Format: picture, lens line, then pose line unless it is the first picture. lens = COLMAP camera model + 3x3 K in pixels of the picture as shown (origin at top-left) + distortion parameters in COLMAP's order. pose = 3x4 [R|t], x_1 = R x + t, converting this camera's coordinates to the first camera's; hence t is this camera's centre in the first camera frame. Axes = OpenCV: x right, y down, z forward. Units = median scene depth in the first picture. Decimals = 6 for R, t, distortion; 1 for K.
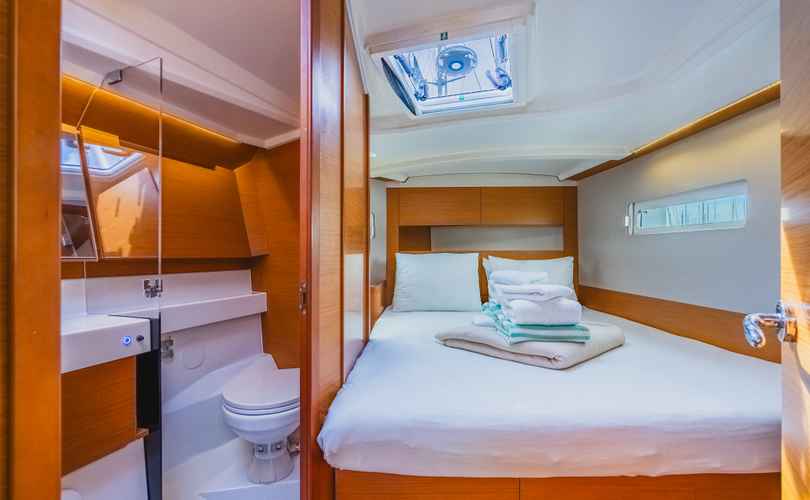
lens RADIAL K [[367.4, 0, 407.2], [0, 367.4, 254.4], [0, 0, 1]] dist [-0.003541, -0.000071]
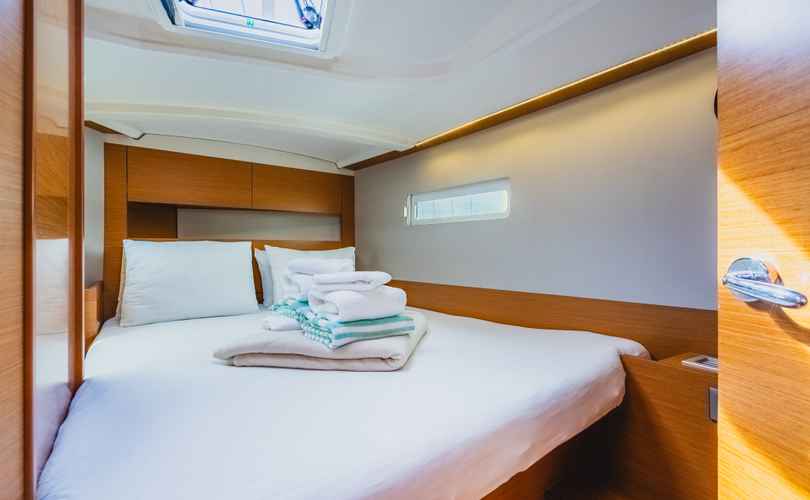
lens RADIAL K [[369.8, 0, 405.0], [0, 369.8, 250.0], [0, 0, 1]] dist [-0.000898, -0.000229]
pose [[0.789063, 0.003900, 0.614300, -0.073501], [0.000818, 0.999972, -0.007398, 0.039472], [-0.614311, 0.006340, 0.789038, 0.272643]]
